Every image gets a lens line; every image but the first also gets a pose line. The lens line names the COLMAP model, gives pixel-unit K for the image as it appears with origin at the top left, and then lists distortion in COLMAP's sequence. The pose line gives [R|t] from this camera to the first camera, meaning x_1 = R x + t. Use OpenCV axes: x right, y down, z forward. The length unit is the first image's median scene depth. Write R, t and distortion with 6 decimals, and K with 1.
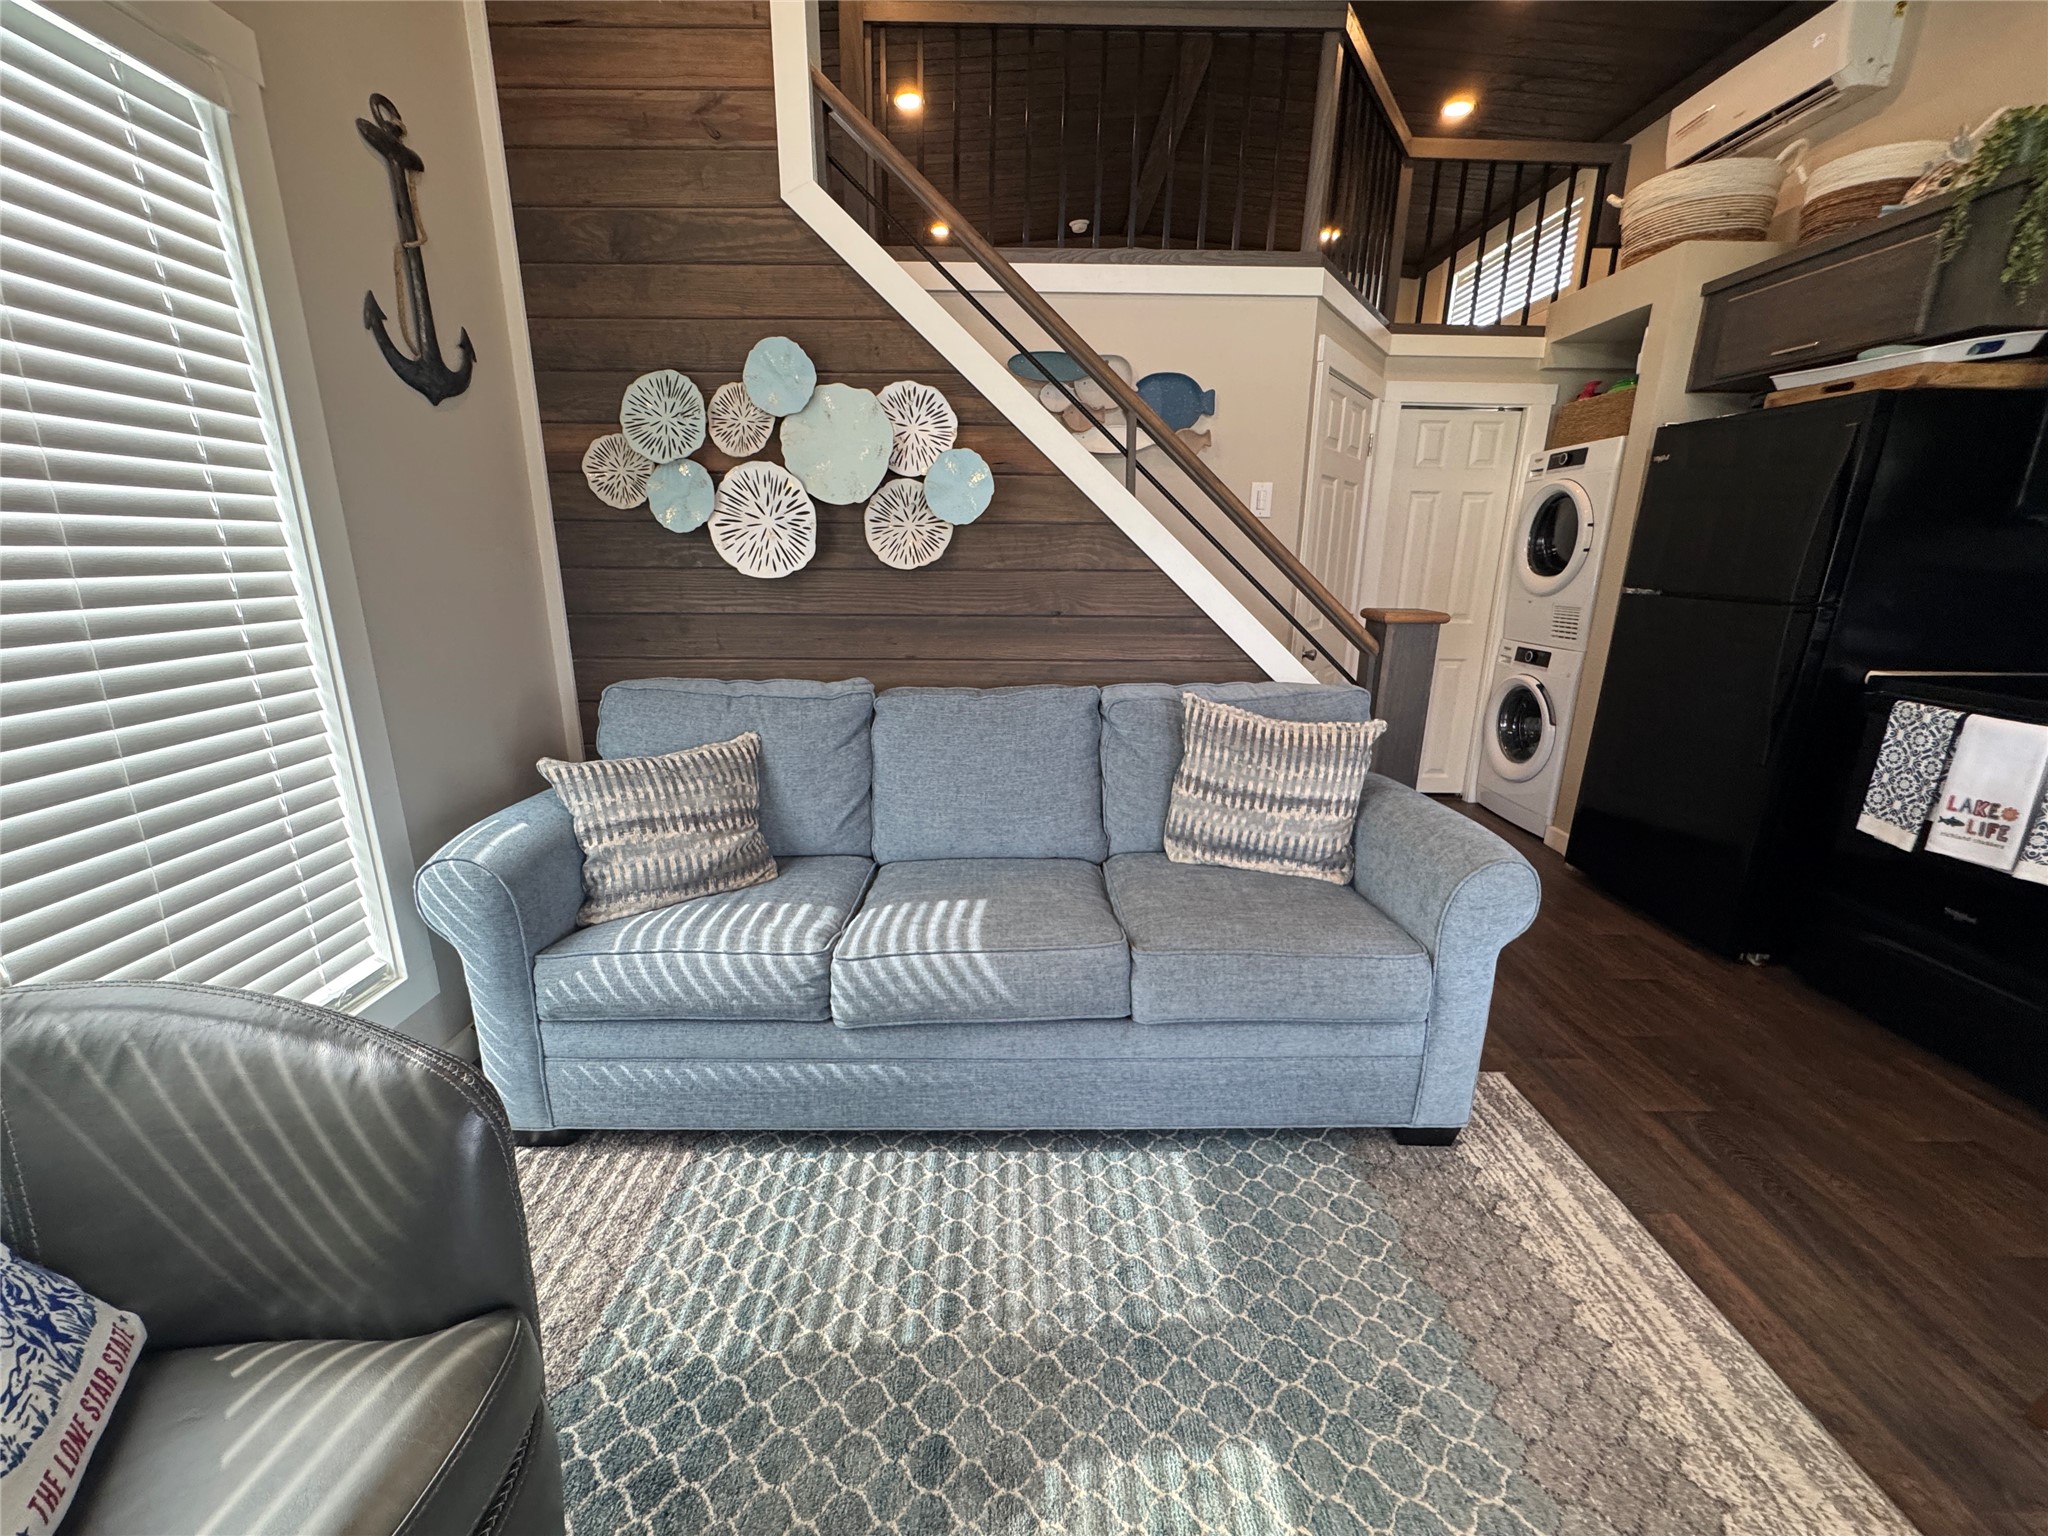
lens RADIAL K [[817.4, 0, 1021.3], [0, 817.4, 768.4], [0, 0, 1]] dist [-0.003602, 0.000668]
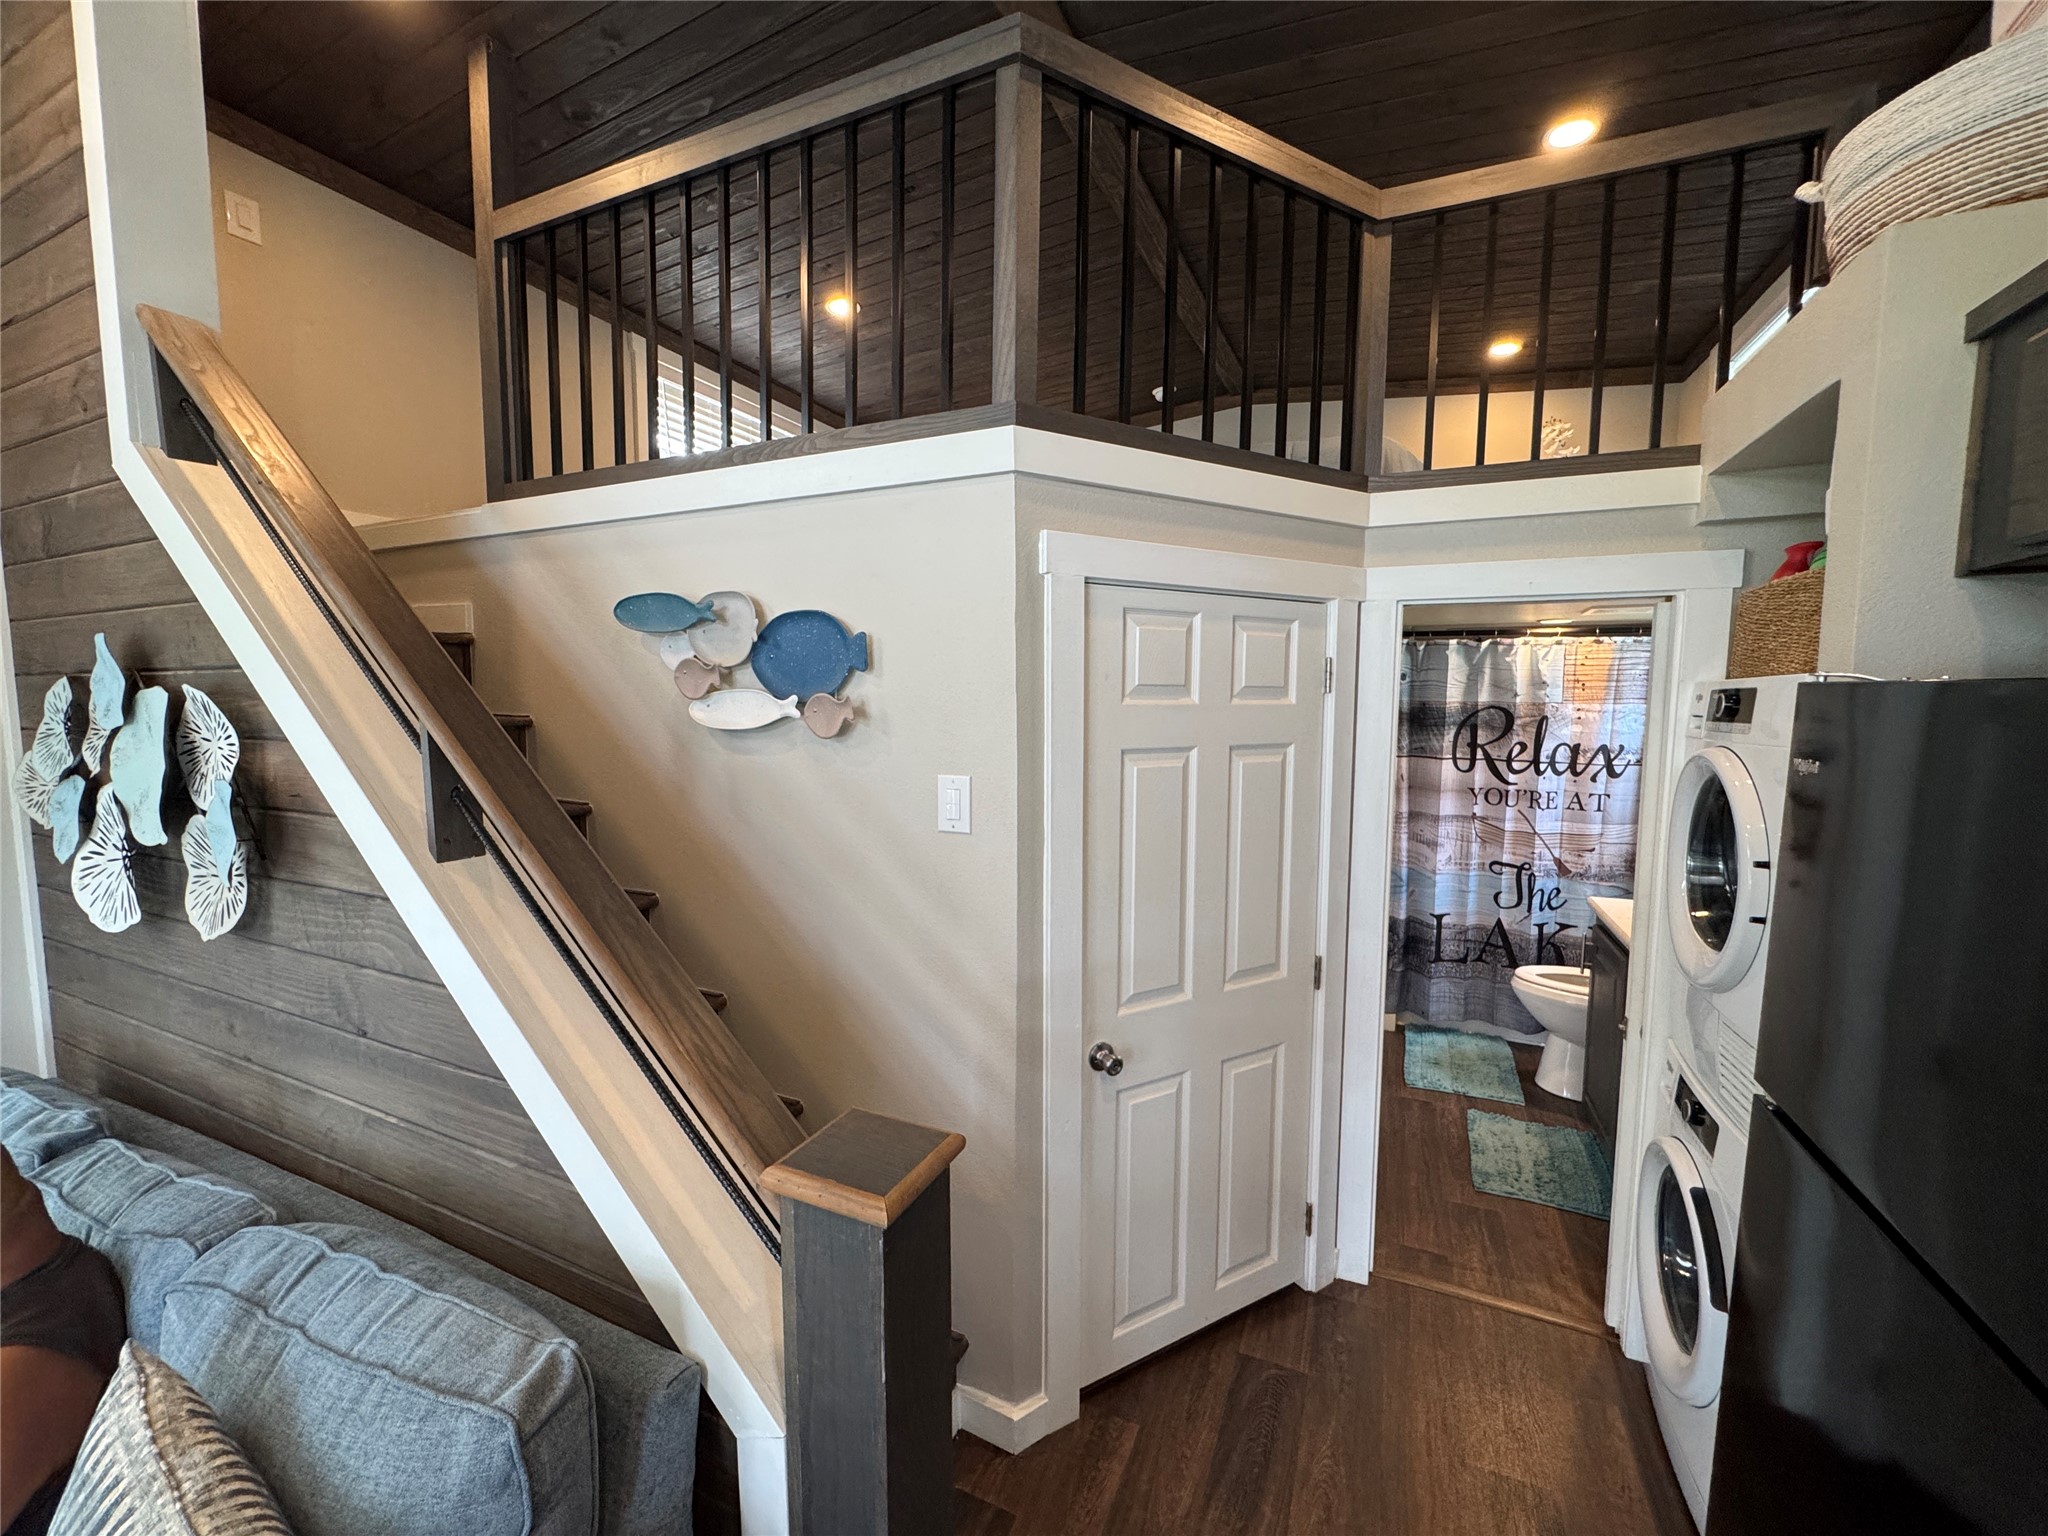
lens RADIAL K [[817.4, 0, 1021.3], [0, 817.4, 768.4], [0, 0, 1]] dist [-0.003602, 0.000668]
pose [[0.907131, 0.029066, -0.419843, 0.796535], [-0.102857, 0.982670, -0.154206, -0.369672], [0.408085, 0.183069, 0.894401, 0.681686]]
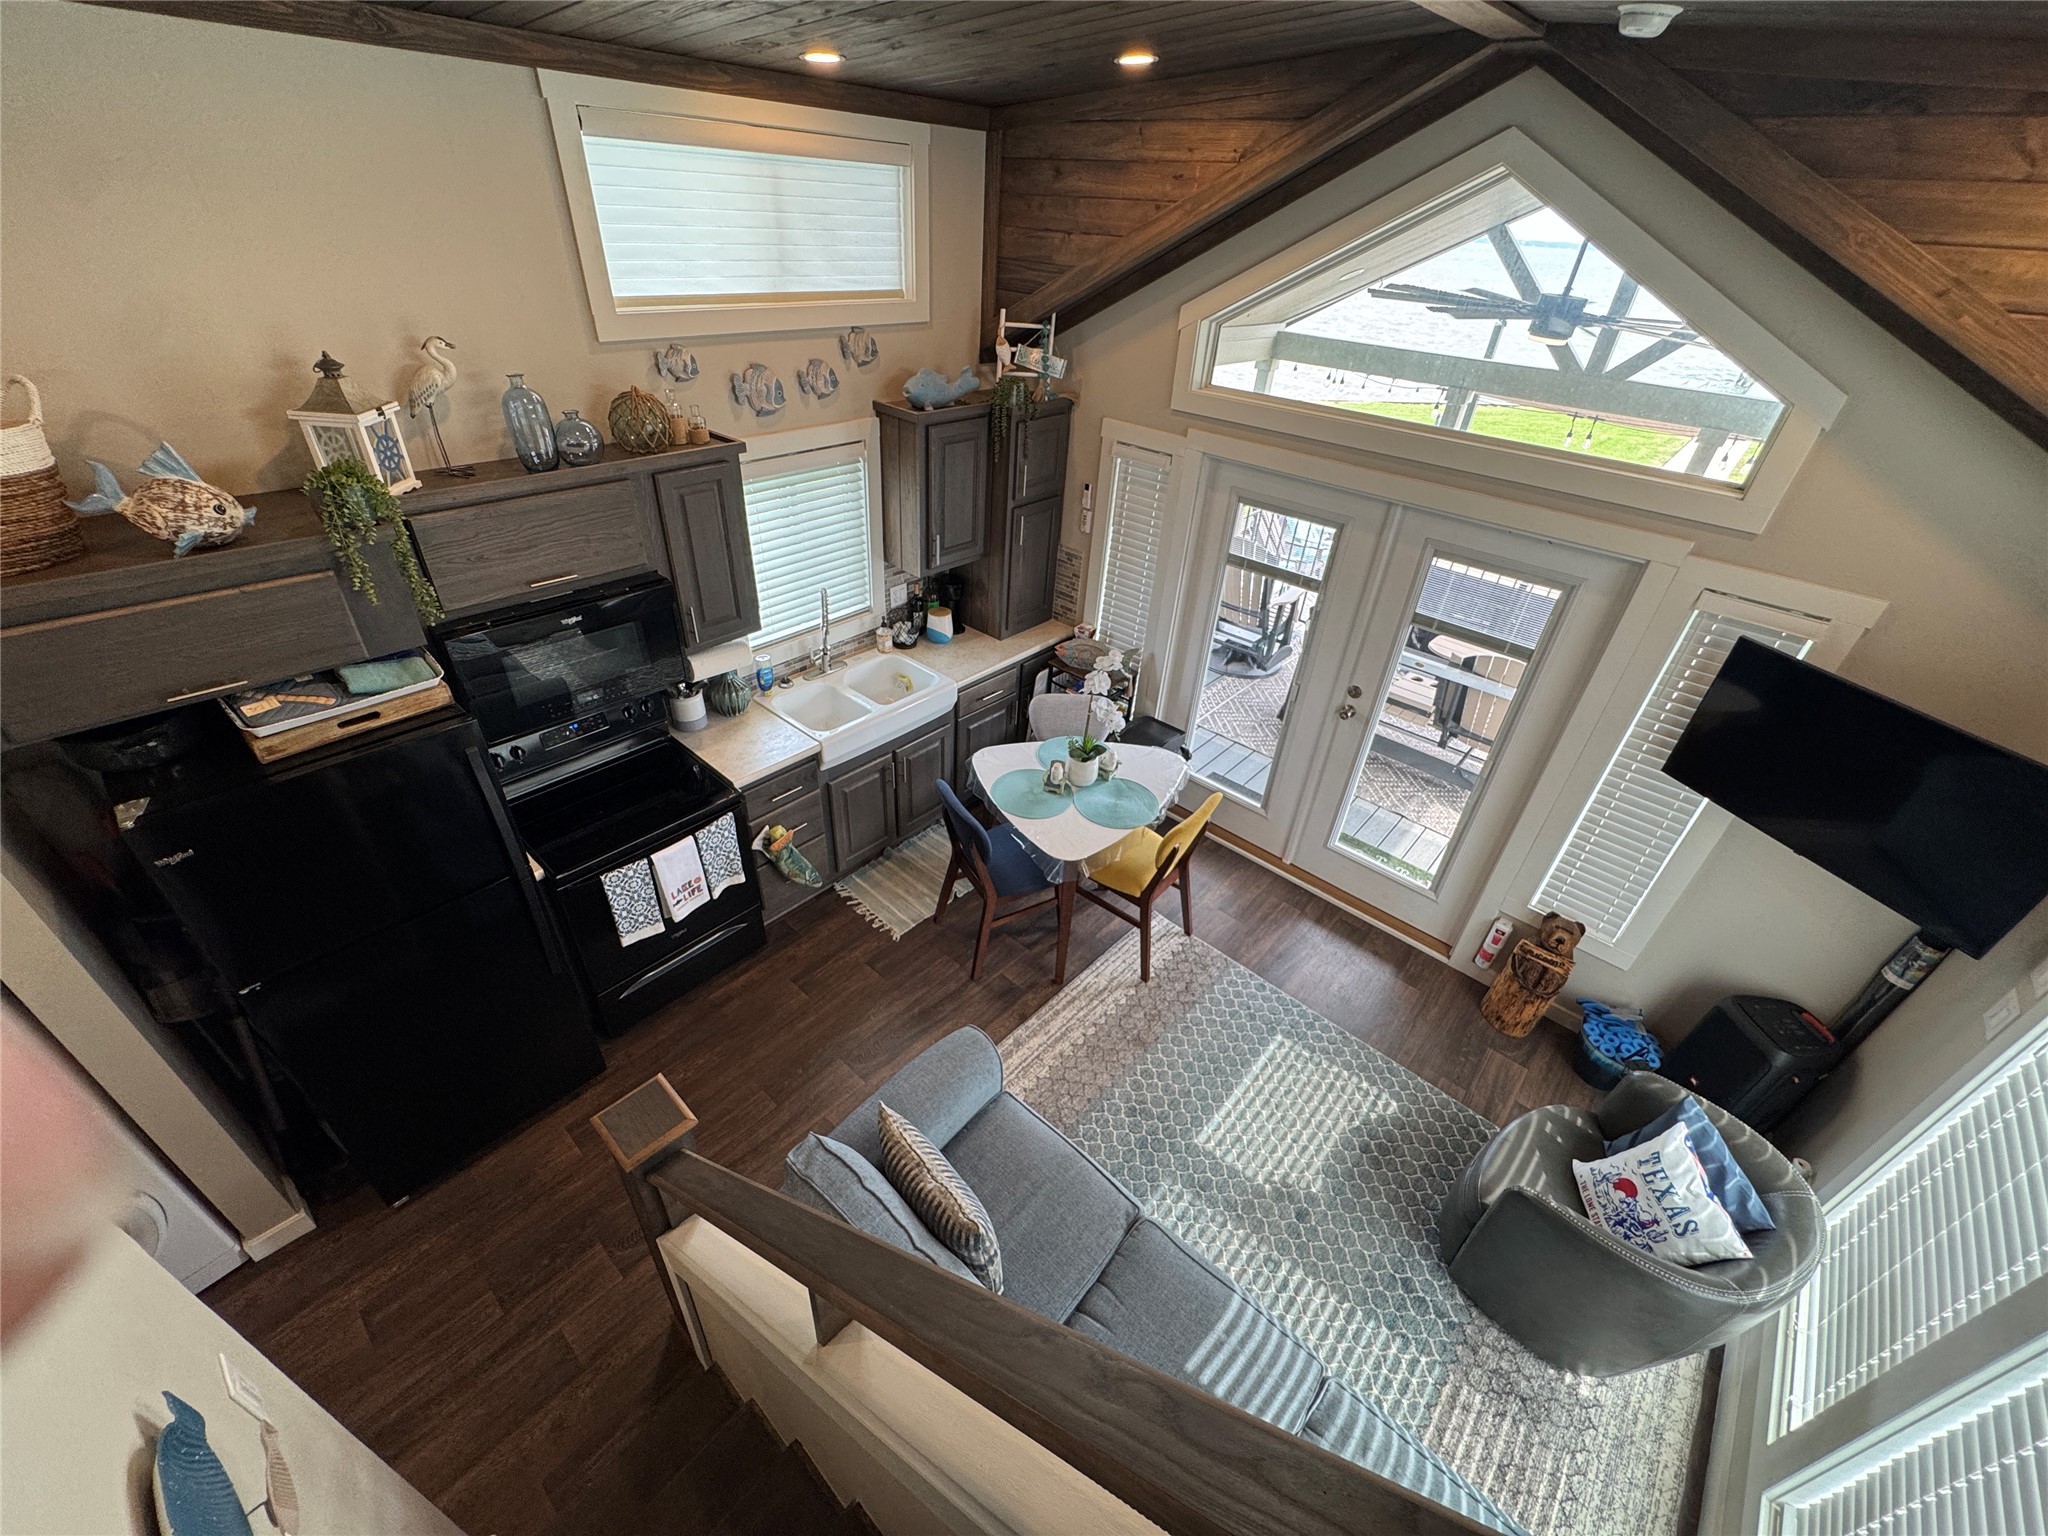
lens RADIAL K [[817.4, 0, 1021.3], [0, 817.4, 768.4], [0, 0, 1]] dist [-0.003602, 0.000668]
pose [[-0.736228, -0.424092, 0.527366, -0.110034], [0.113761, 0.690633, 0.714202, -1.094879], [-0.667104, 0.585809, -0.460218, 1.020678]]
